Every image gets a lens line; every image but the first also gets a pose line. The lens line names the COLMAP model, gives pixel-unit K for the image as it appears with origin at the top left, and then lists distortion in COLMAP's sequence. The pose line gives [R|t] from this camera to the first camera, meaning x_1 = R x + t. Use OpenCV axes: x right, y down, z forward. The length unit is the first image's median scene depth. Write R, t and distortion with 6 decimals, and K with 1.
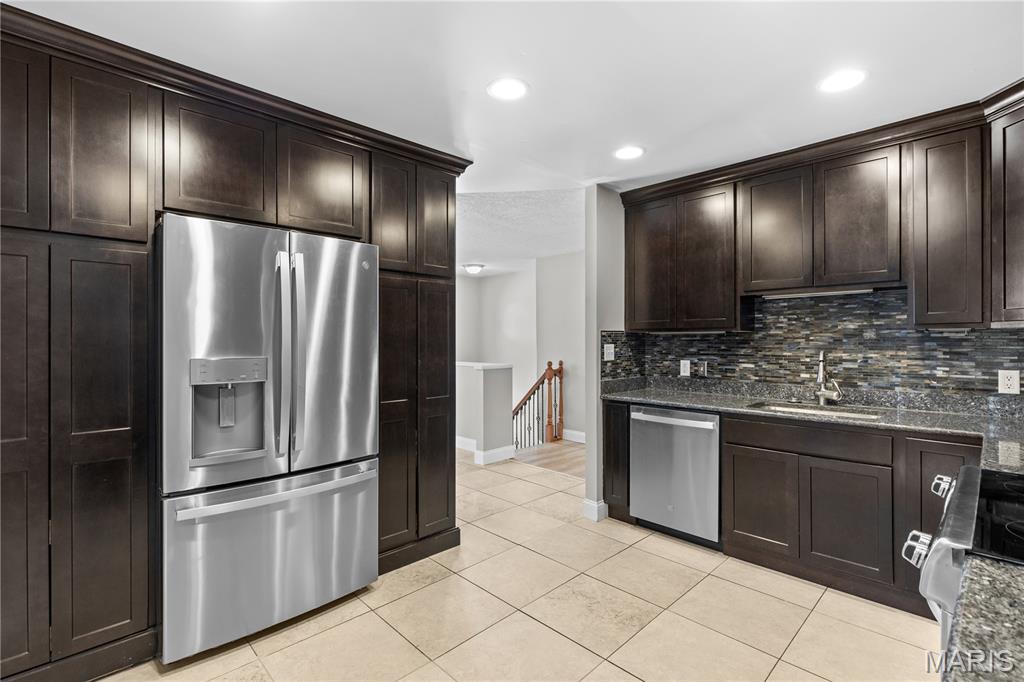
lens RADIAL K [[467.7, 0, 512.0], [0, 467.7, 341.0], [0, 0, 1]] dist [-0.001563, -0.000227]
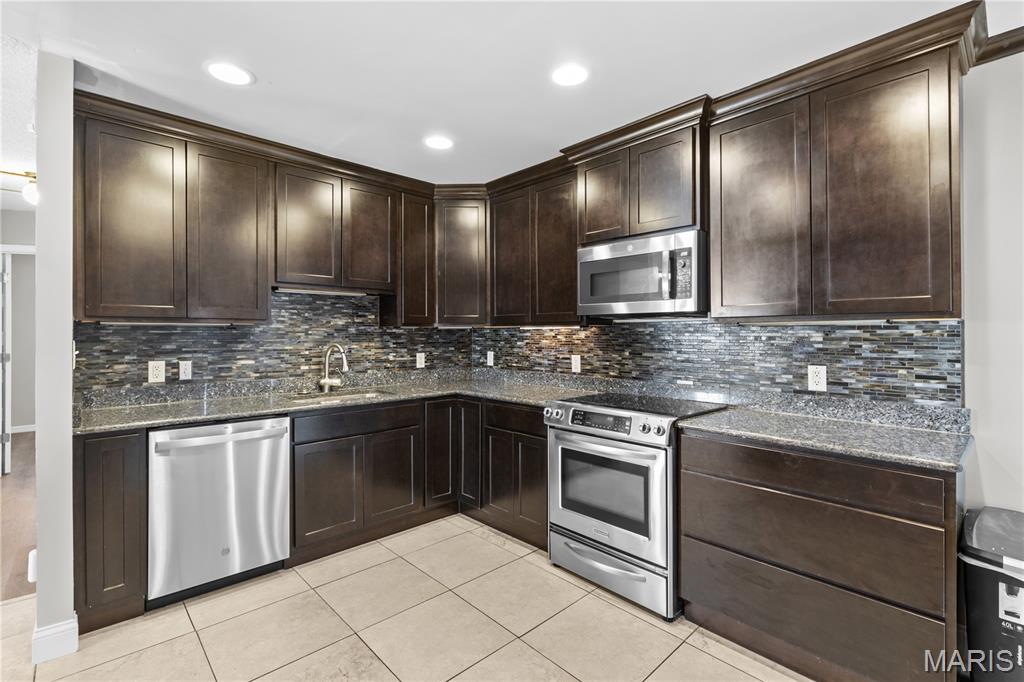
lens RADIAL K [[460.9, 0, 525.1], [0, 460.9, 333.4], [0, 0, 1]] dist [0.000062, -0.000102]
pose [[0.008920, 0.002256, 0.999958, -0.411605], [-0.002275, 0.999995, -0.002235, -0.002353], [-0.999958, -0.002255, 0.008925, 0.490149]]
